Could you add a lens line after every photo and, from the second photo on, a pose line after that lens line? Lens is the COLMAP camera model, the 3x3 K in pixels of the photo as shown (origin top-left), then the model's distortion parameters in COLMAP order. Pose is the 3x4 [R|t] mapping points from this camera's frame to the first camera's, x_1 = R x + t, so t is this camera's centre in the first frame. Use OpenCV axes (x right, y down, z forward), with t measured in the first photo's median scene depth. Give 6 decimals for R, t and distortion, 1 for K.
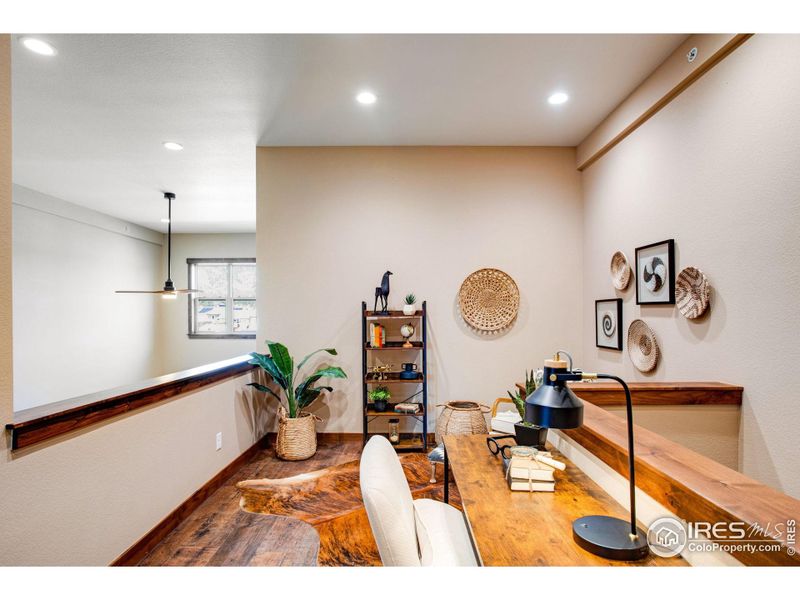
lens RADIAL K [[424.1, 0, 399.4], [0, 424.1, 323.9], [0, 0, 1]] dist [-0.046278, 0.007604]
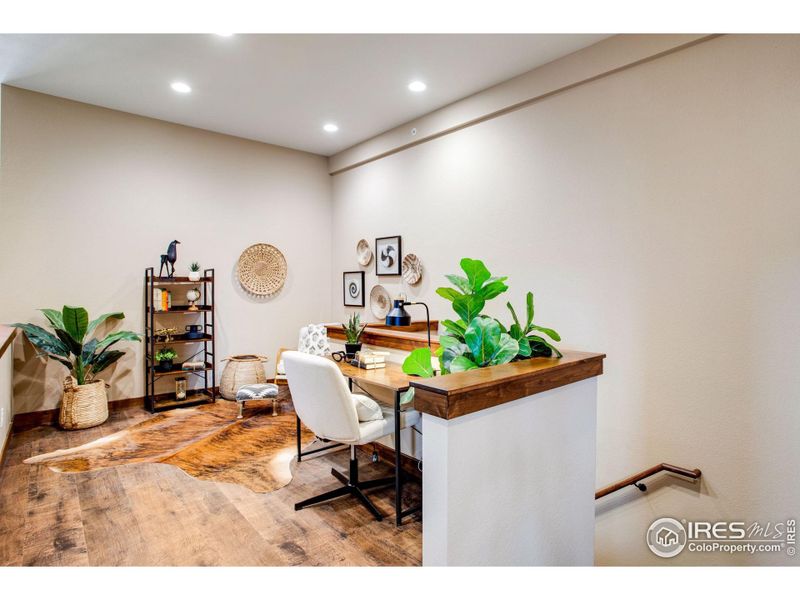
lens RADIAL K [[424.1, 0, 406.4], [0, 424.1, 296.7], [0, 0, 1]] dist [-0.046278, 0.007604]
pose [[0.758923, -0.009666, 0.651109, -0.311117], [0.007884, 0.999953, 0.005656, 0.020740], [-0.651133, 0.000841, 0.758963, -0.213730]]
